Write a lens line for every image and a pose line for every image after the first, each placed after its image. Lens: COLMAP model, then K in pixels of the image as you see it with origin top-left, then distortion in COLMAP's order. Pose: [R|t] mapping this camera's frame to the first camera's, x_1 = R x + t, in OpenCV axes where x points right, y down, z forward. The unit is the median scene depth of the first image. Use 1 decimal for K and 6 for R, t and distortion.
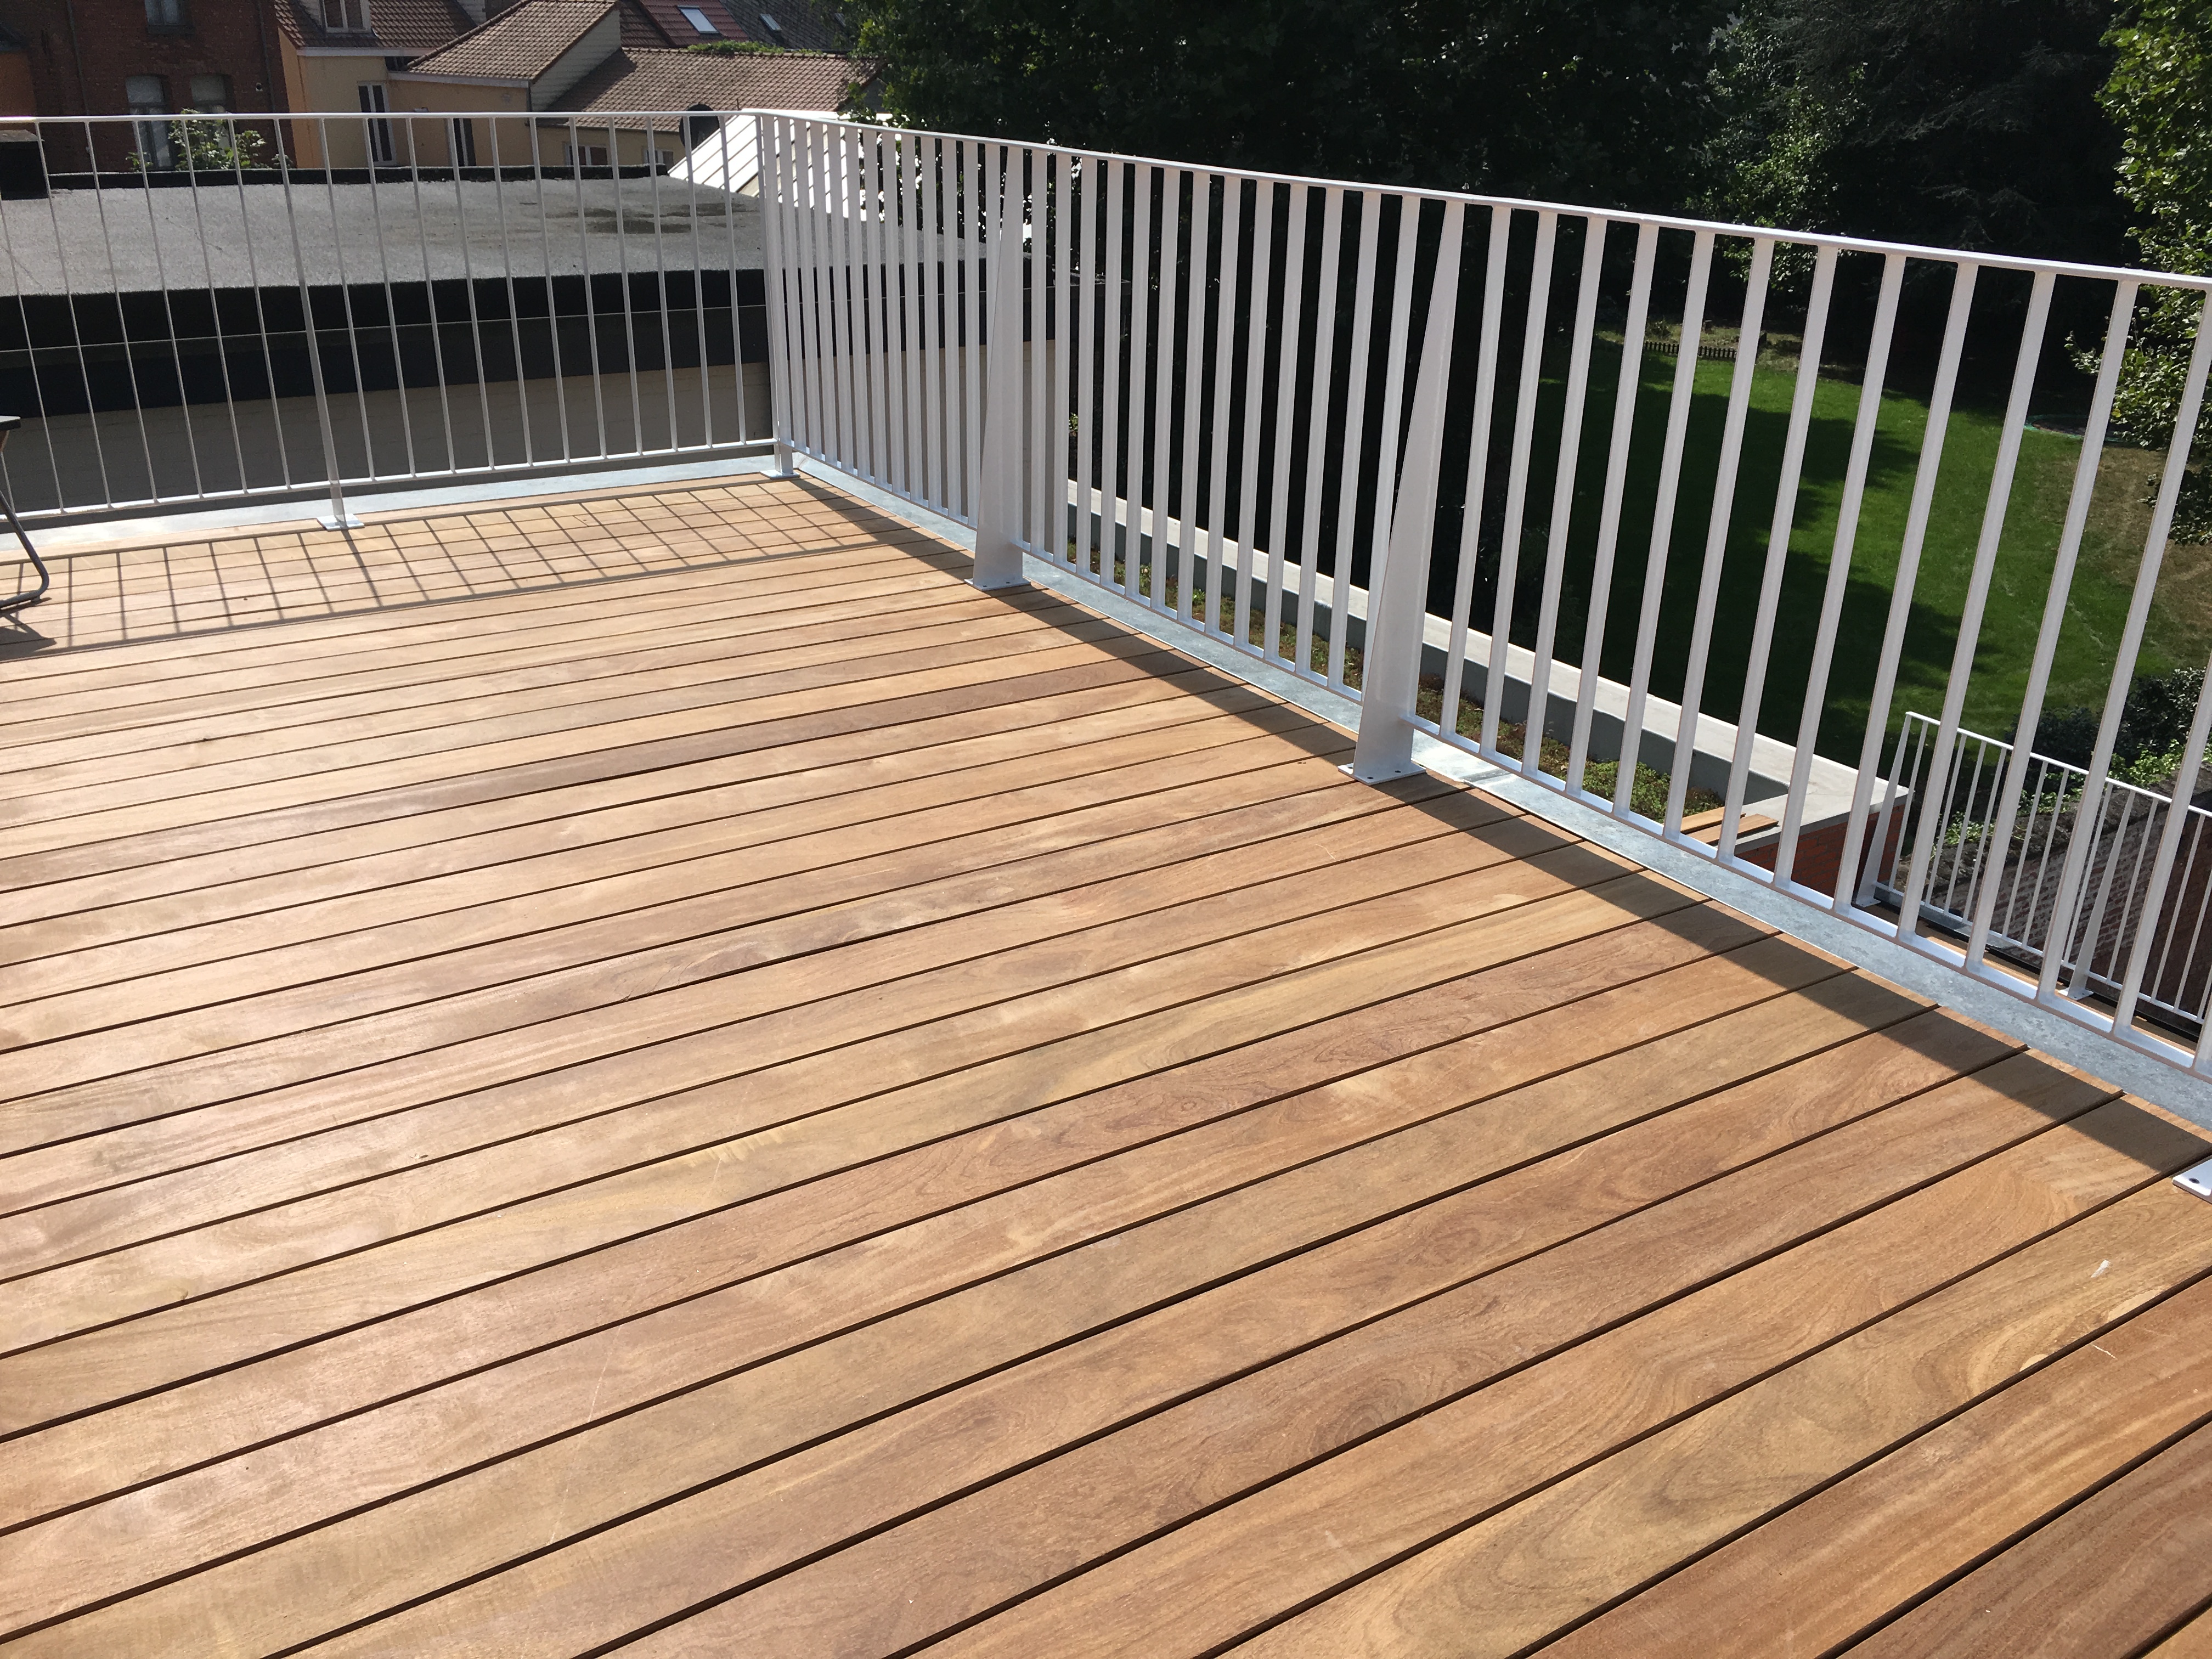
lens RADIAL K [[1876.6, 0, 1098.7], [0, 1876.6, 835.4], [0, 0, 1]] dist [0.078160, -0.104986]
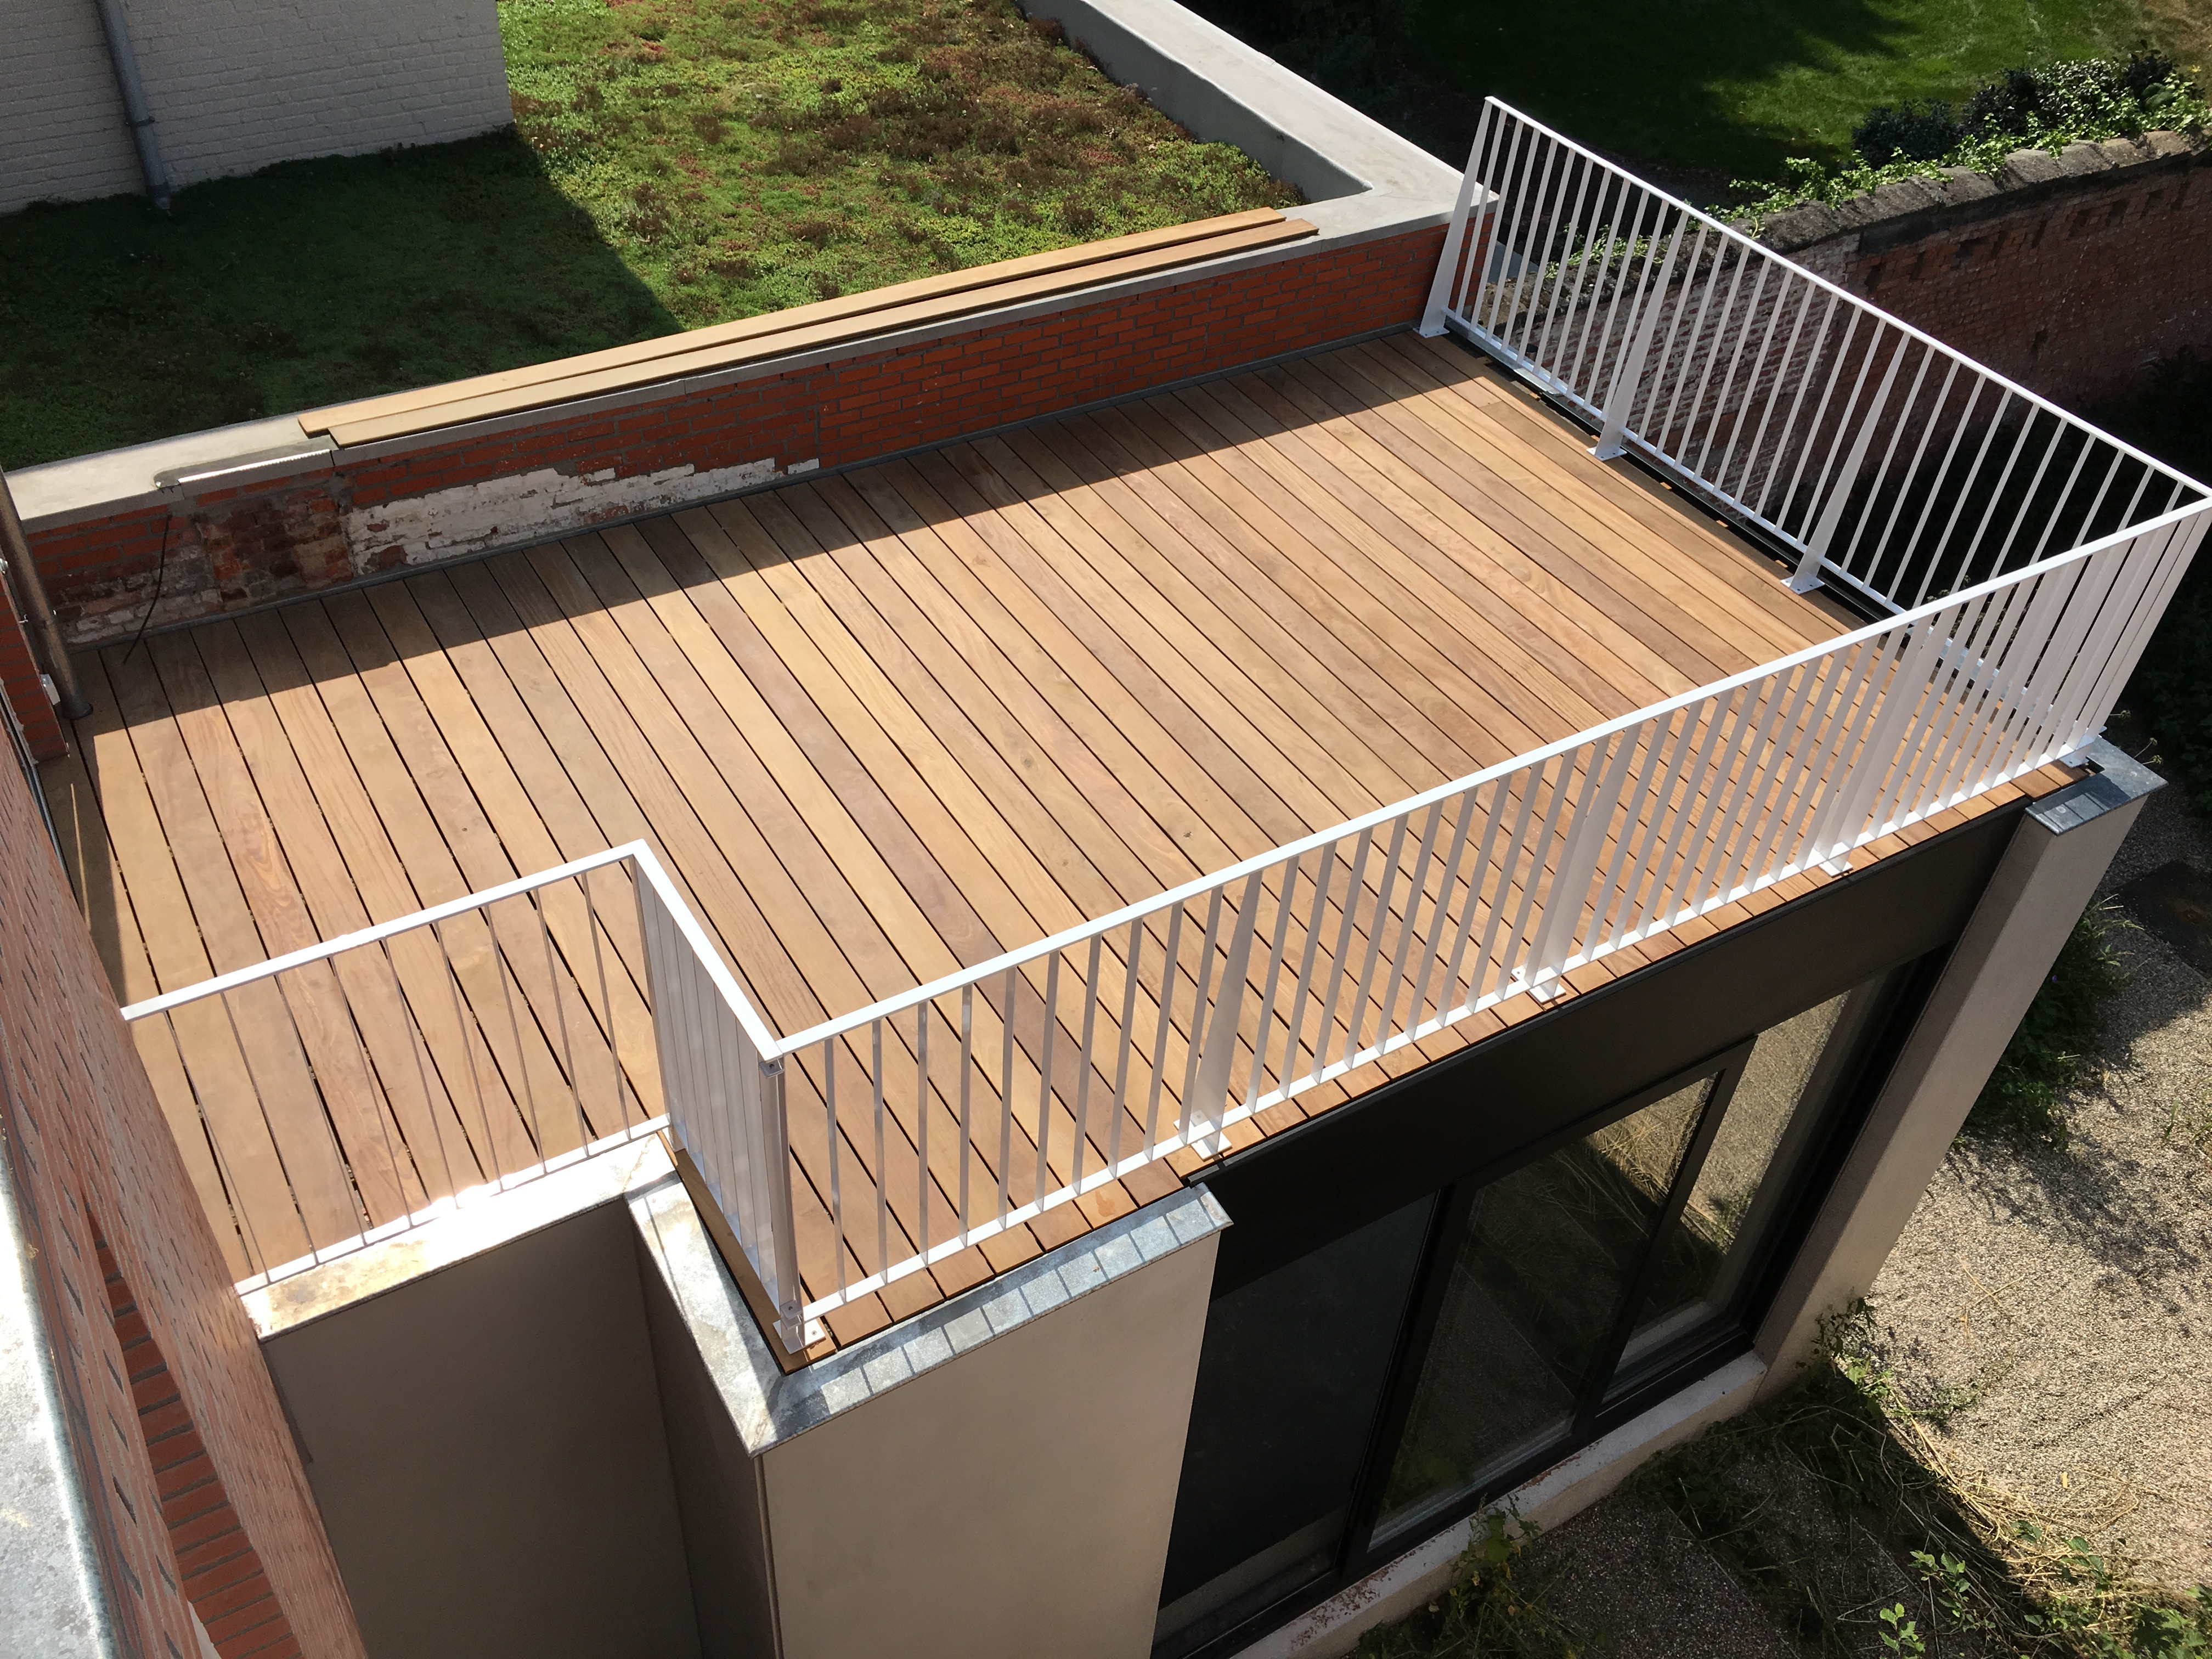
lens RADIAL K [[1876.6, 0, 1092.4], [0, 1876.6, 824.6], [0, 0, 1]] dist [0.078160, -0.104986]
pose [[0.998699, 0.049408, 0.012652, 0.894789], [-0.050878, 0.947830, 0.314690, -0.054796], [0.003556, -0.314925, 0.949110, 0.380142]]
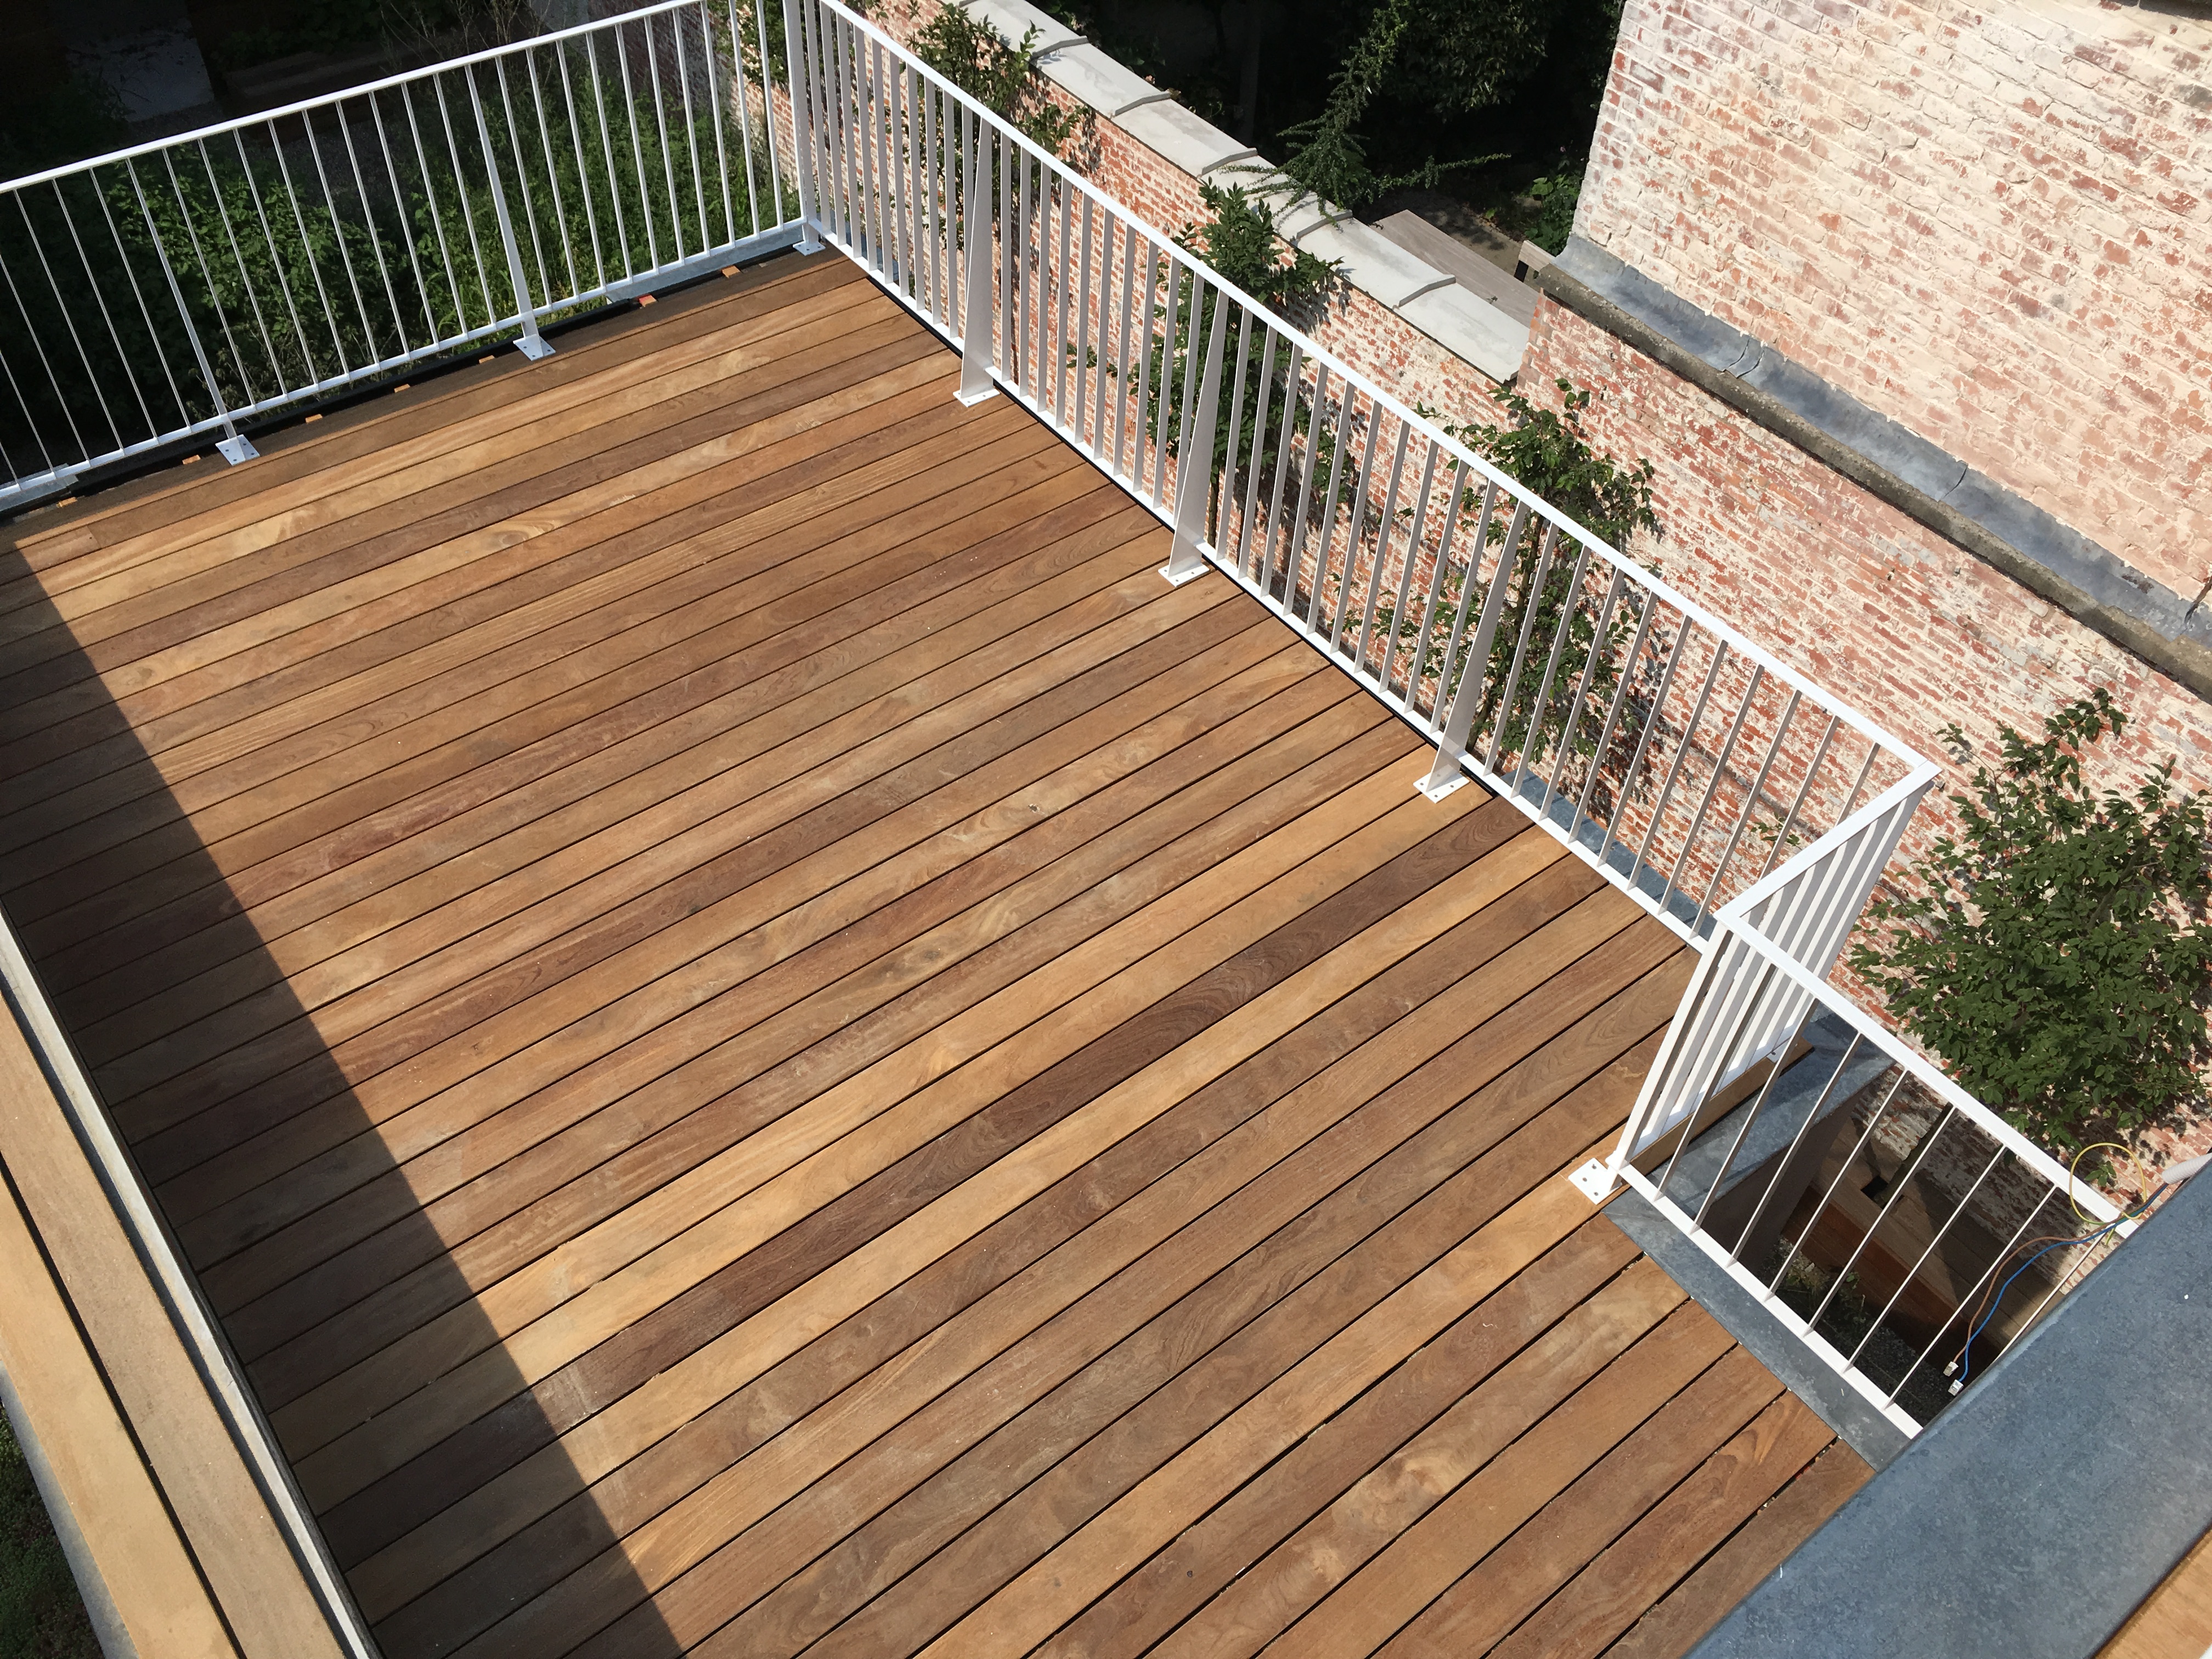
lens RADIAL K [[1876.6, 0, 1102.0], [0, 1876.6, 819.7], [0, 0, 1]] dist [0.078160, -0.104986]
pose [[-0.097154, -0.748022, 0.656524, -0.294706], [0.349671, 0.591939, 0.726181, -0.784858], [-0.931822, 0.300119, 0.204053, 1.957470]]
